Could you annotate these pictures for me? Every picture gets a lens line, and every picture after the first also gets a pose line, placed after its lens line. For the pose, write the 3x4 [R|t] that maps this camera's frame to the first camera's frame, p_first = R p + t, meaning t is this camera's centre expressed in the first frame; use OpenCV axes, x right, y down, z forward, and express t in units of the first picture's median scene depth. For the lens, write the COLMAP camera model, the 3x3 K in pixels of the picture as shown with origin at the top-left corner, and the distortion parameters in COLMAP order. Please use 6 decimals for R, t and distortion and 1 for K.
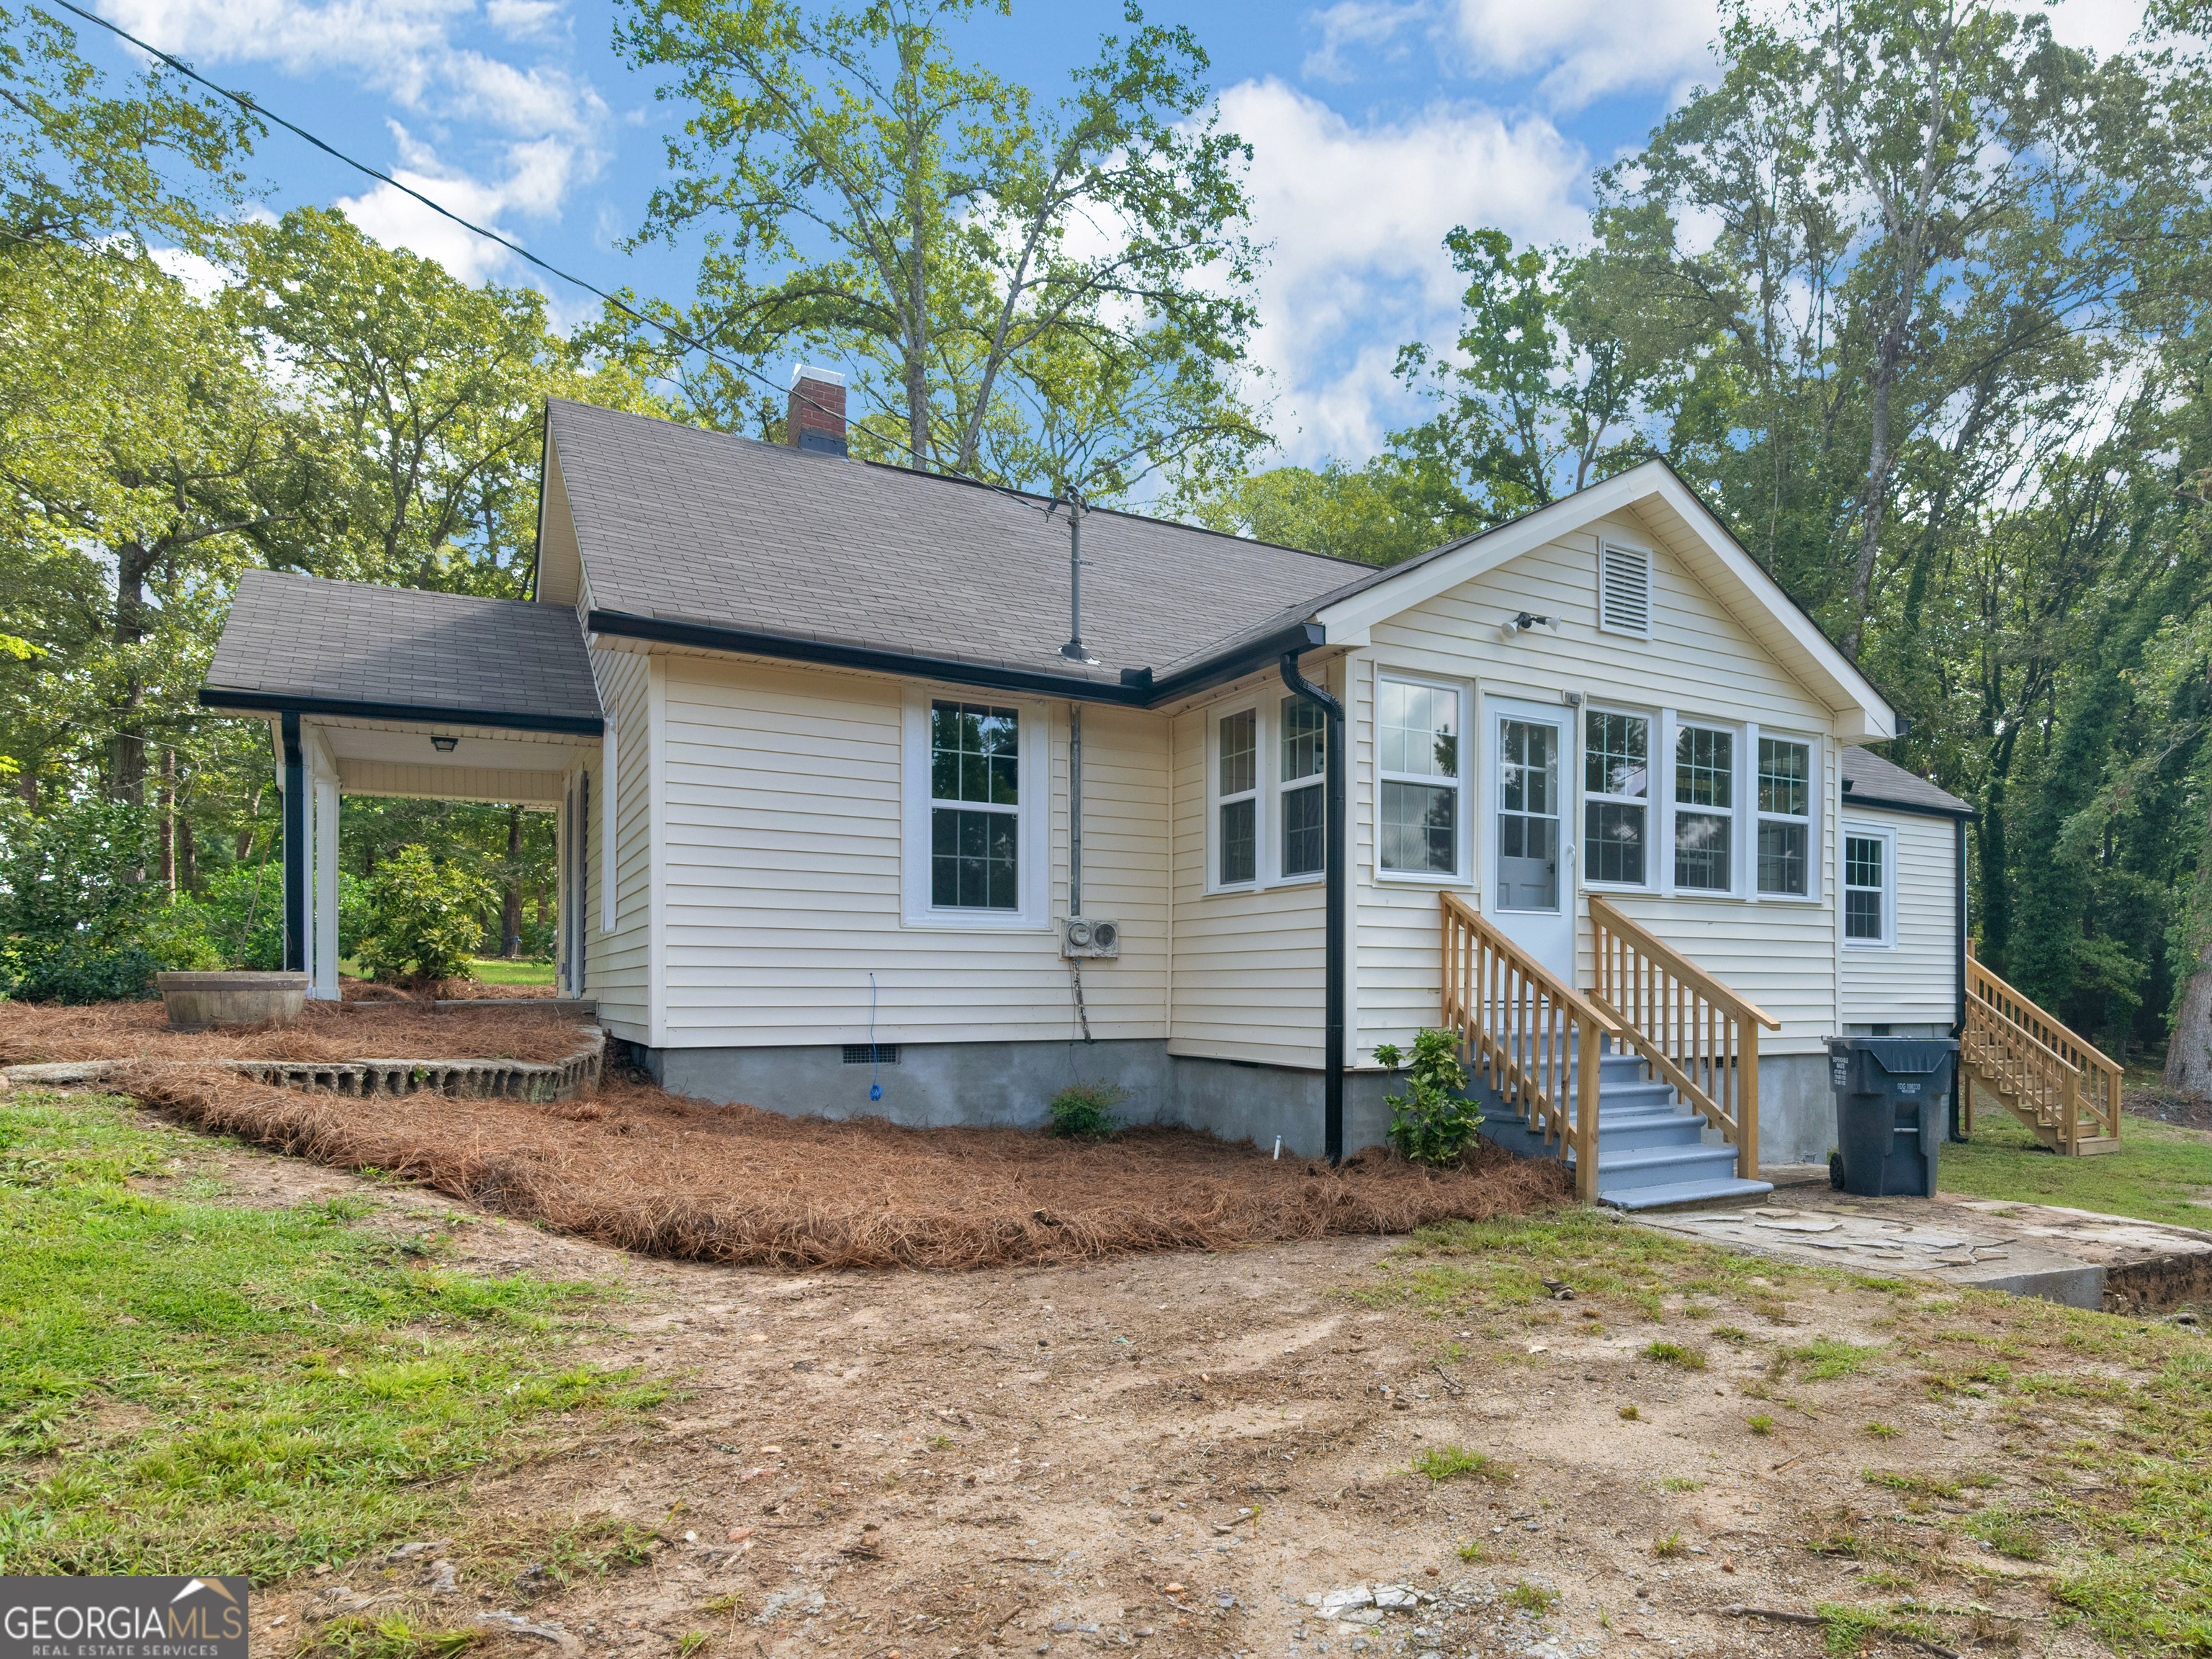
lens RADIAL K [[1096.0, 0, 1106.1], [0, 1096.0, 736.4], [0, 0, 1]] dist [0.000313, -0.000047]
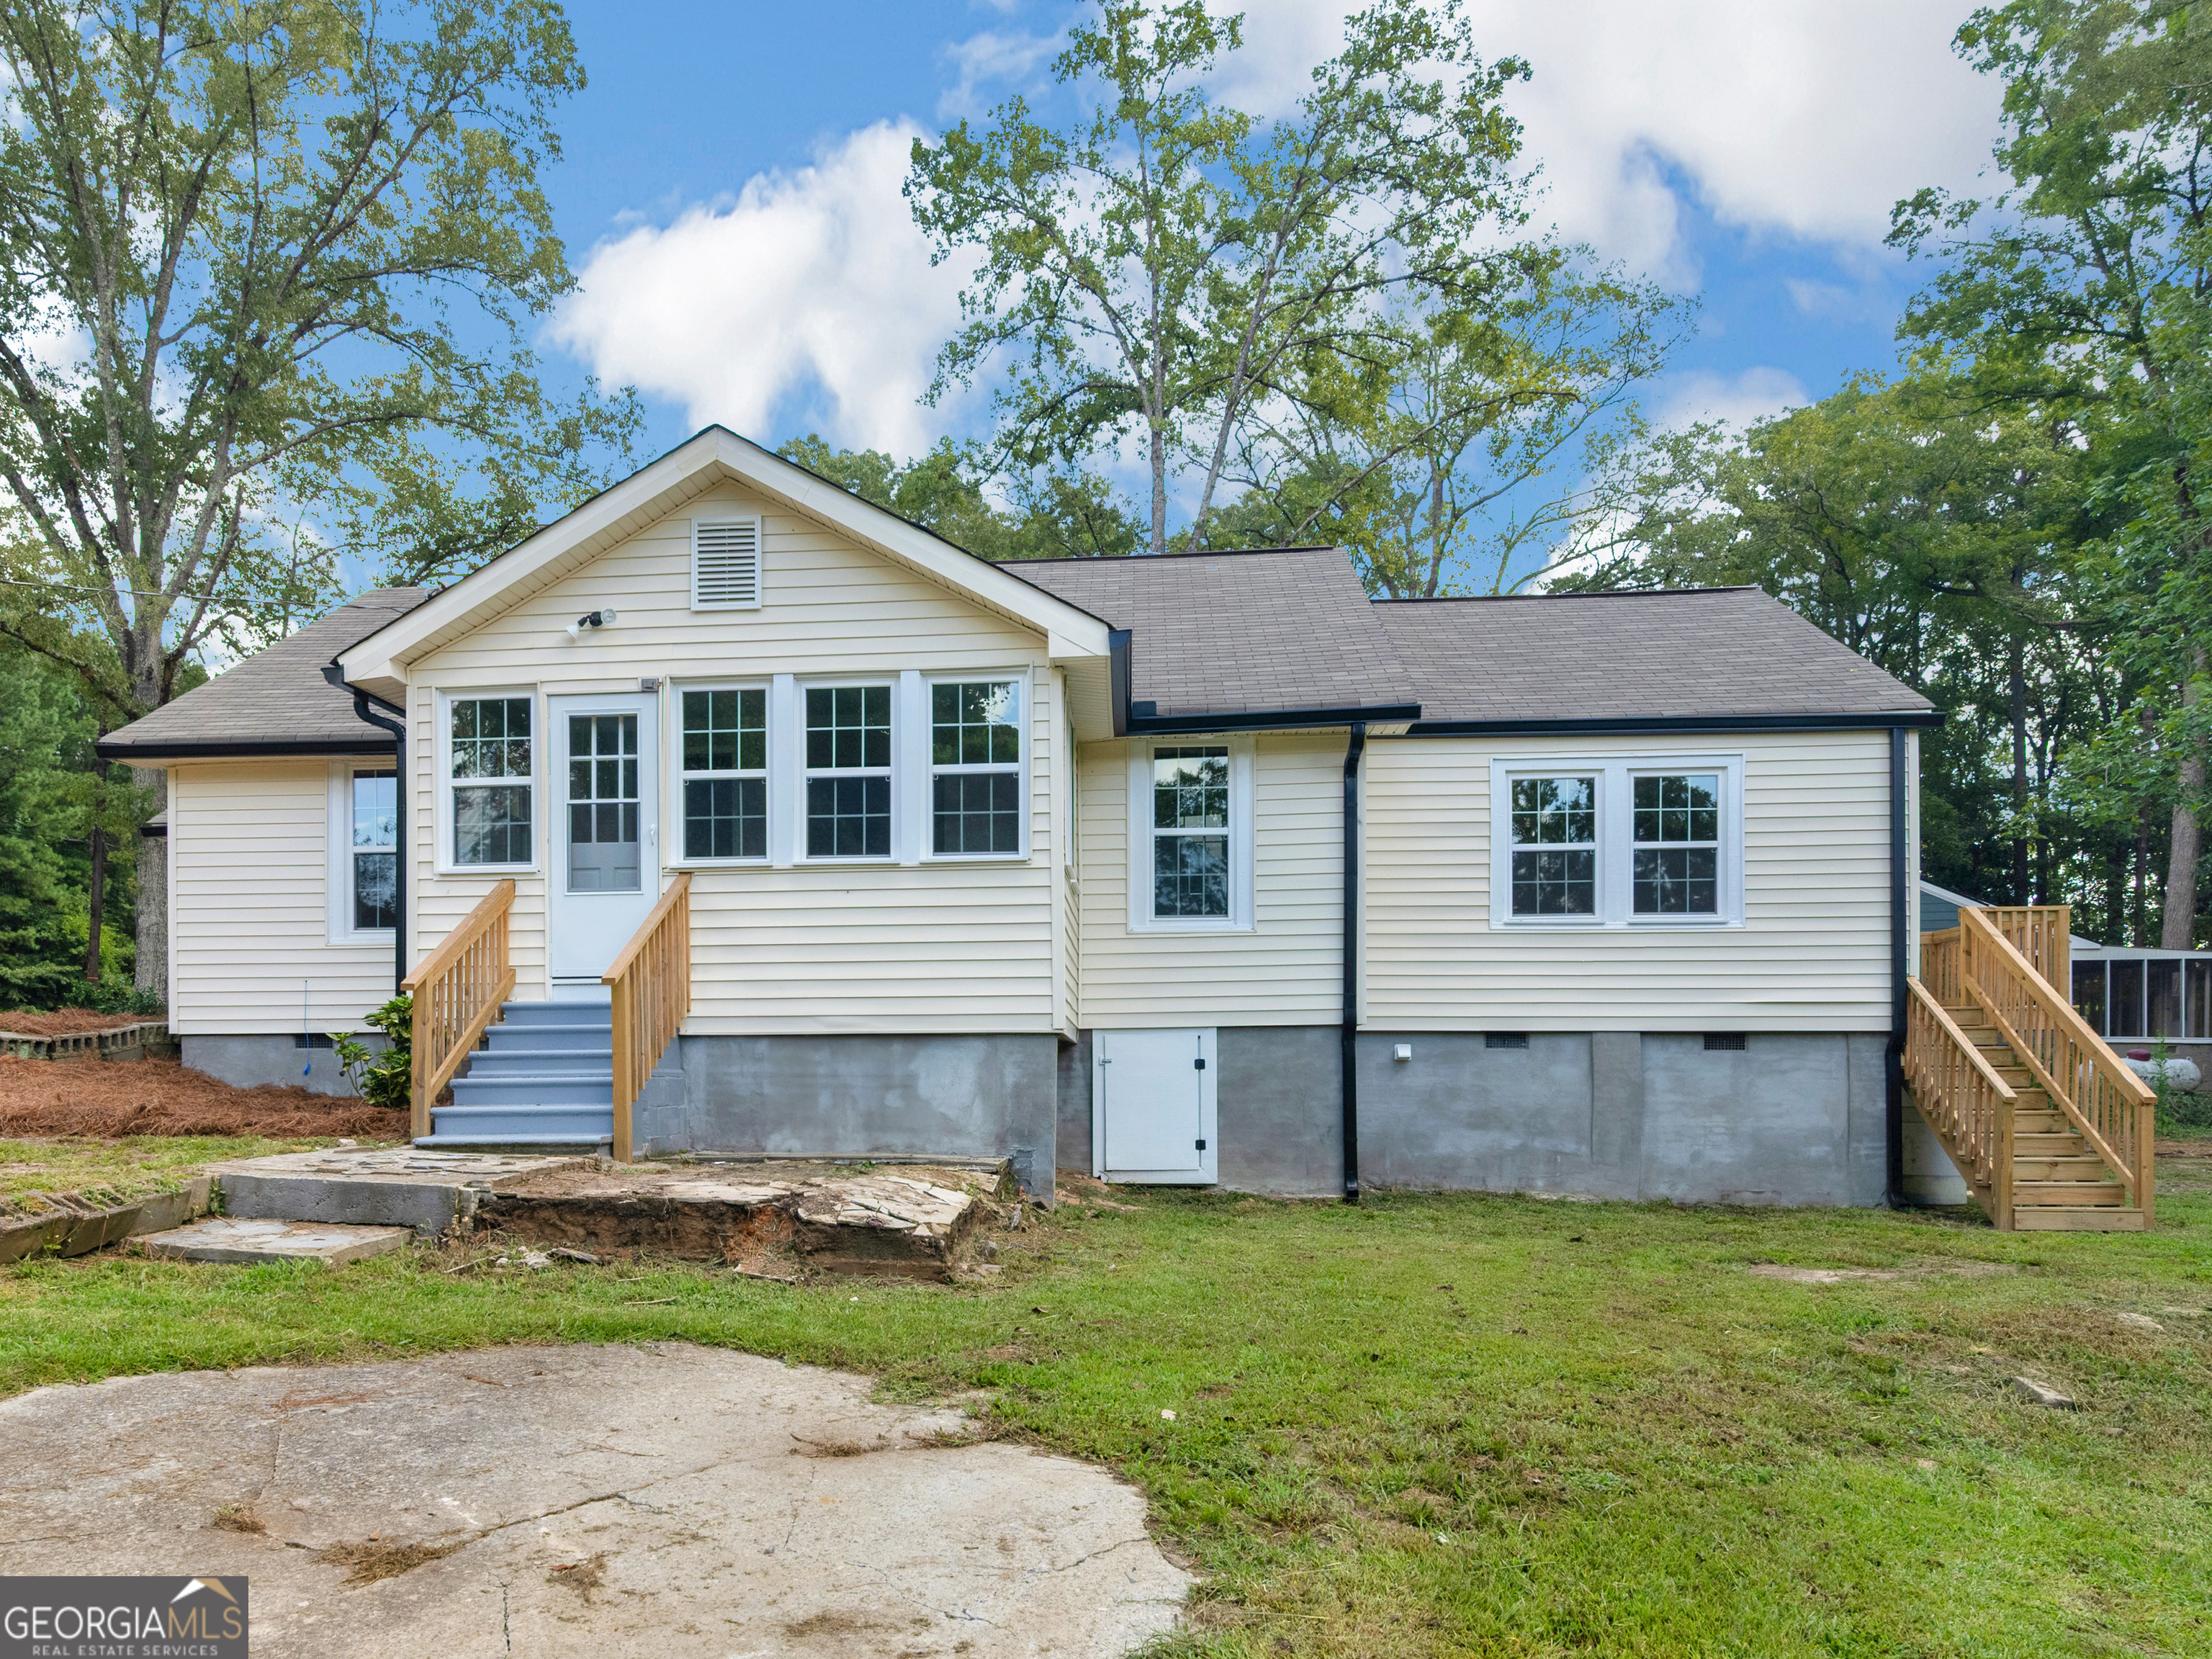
lens RADIAL K [[1153.6, 0, 1111.9], [0, 1153.6, 807.0], [0, 0, 1]] dist [0.002100, -0.000313]
pose [[0.854945, -0.122375, -0.504076, 1.203133], [0.119316, 0.992110, -0.038488, 0.157159], [0.504809, -0.027239, 0.862801, 0.256362]]
